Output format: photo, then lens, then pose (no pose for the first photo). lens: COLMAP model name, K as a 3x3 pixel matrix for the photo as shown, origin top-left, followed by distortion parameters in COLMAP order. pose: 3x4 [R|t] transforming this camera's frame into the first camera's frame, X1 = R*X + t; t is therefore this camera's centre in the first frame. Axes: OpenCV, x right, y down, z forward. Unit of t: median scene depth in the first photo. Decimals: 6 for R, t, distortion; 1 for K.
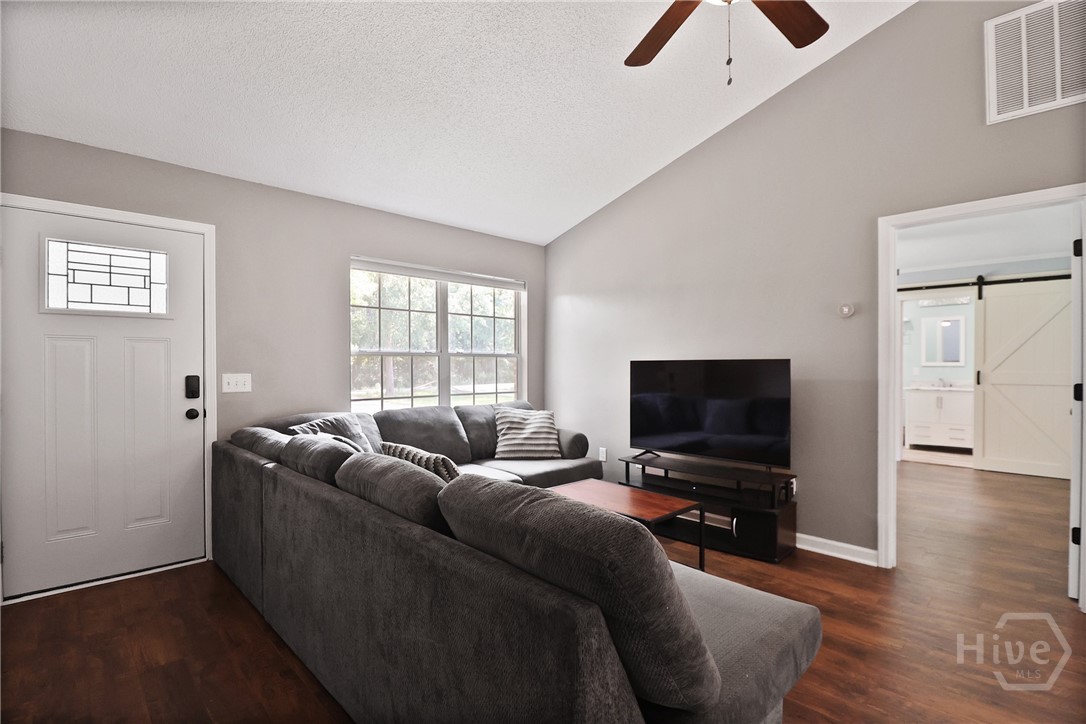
lens RADIAL K [[507.8, 0, 539.3], [0, 507.8, 364.7], [0, 0, 1]] dist [0.000169, -0.011259]
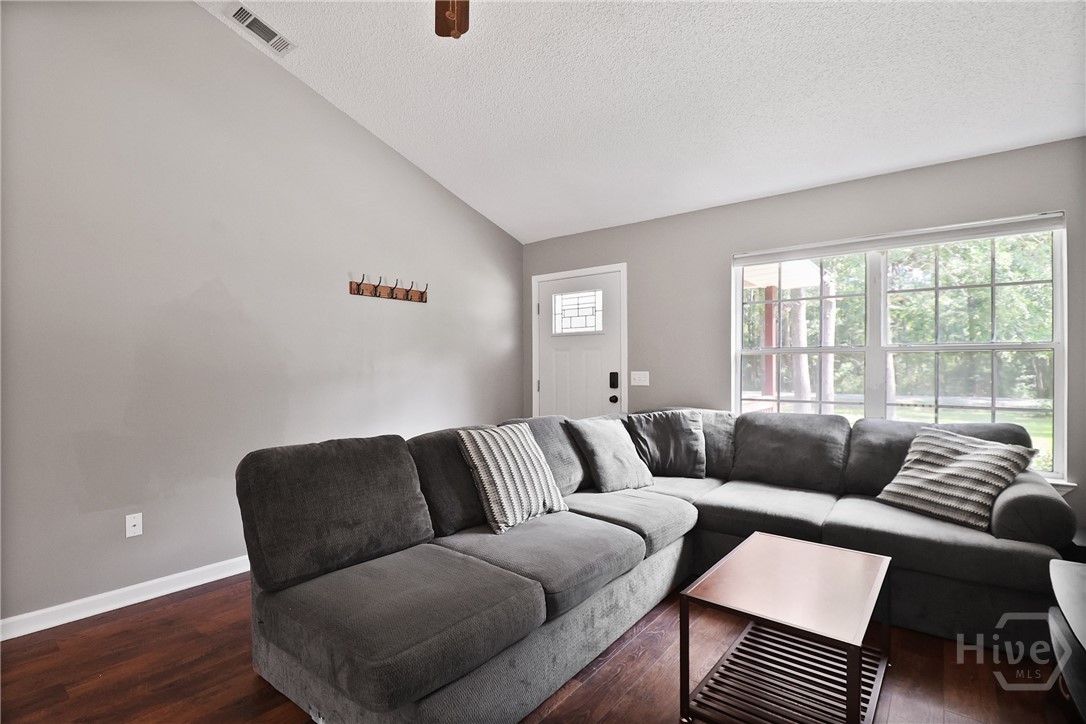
lens RADIAL K [[513.7, 0, 531.9], [0, 513.7, 364.9], [0, 0, 1]] dist [-0.001057, -0.012092]
pose [[0.129442, -0.001308, -0.991586, 0.539322], [0.005333, 0.999986, -0.000623, 0.000470], [0.991573, -0.005208, 0.129447, 0.440926]]
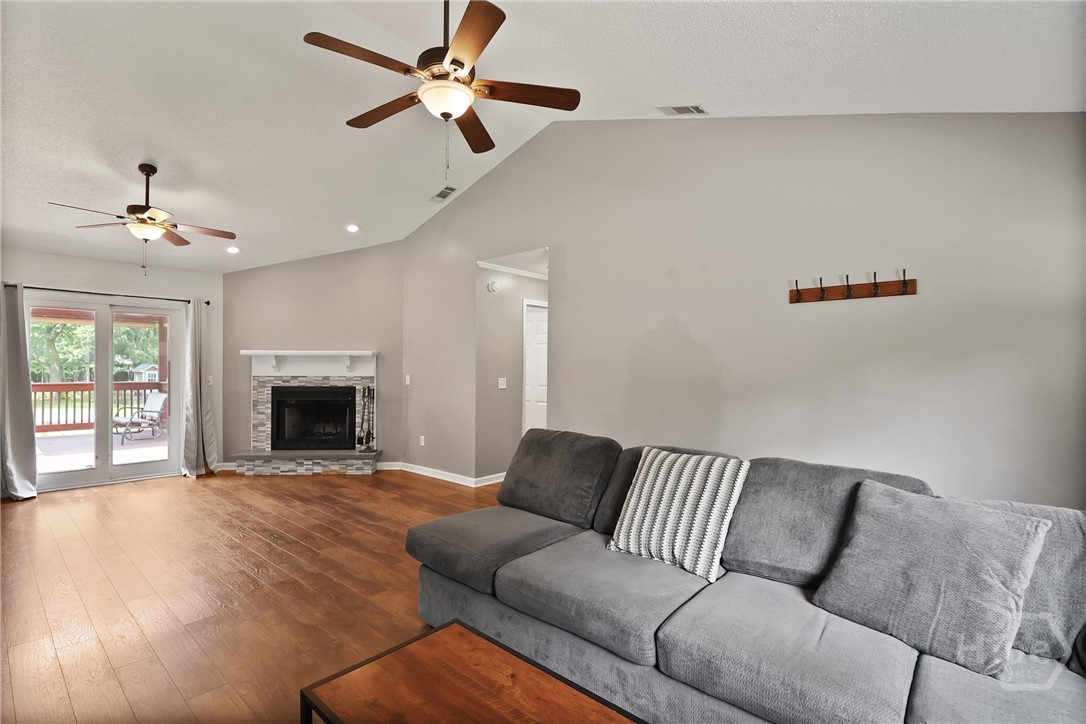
lens RADIAL K [[507.4, 0, 534.0], [0, 507.4, 367.6], [0, 0, 1]] dist [0.000799, -0.011253]
pose [[-0.996496, -0.000874, -0.083642, 0.106786], [-0.000697, 0.999997, -0.002150, -0.017235], [0.083643, -0.002084, -0.996494, 1.040380]]
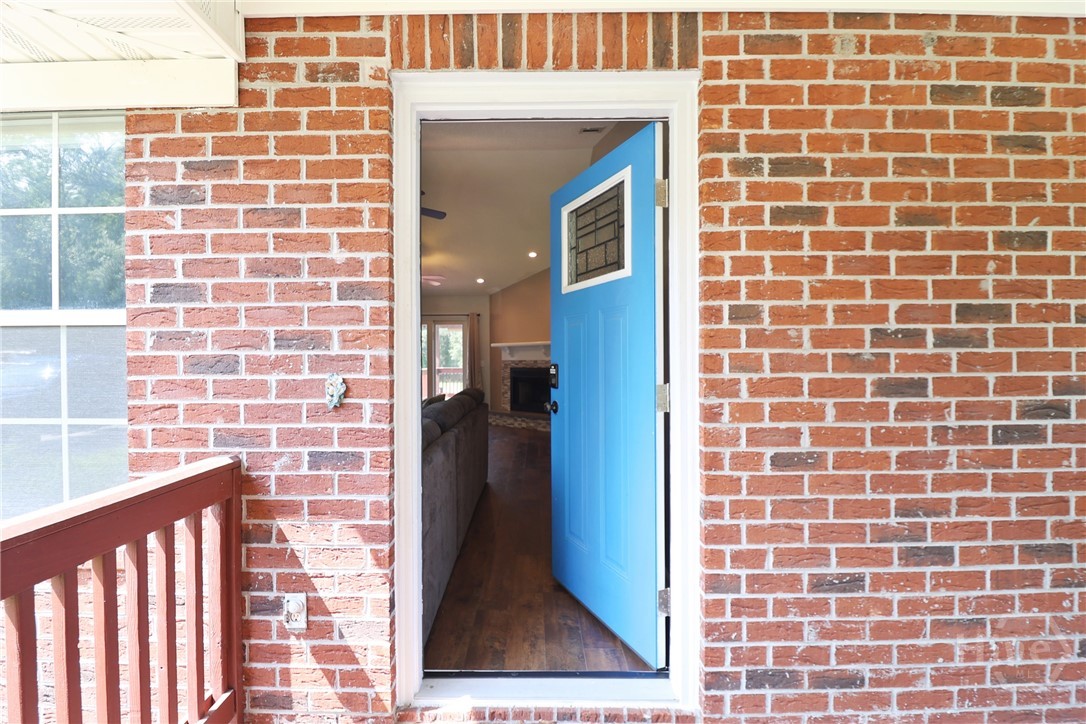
lens RADIAL K [[513.7, 0, 531.9], [0, 513.7, 364.9], [0, 0, 1]] dist [-0.001057, -0.012092]
pose [[-0.721927, 0.001097, 0.691969, -0.912047], [0.005682, 0.999974, 0.004342, 0.015416], [-0.691946, 0.007066, -0.721914, 1.049500]]
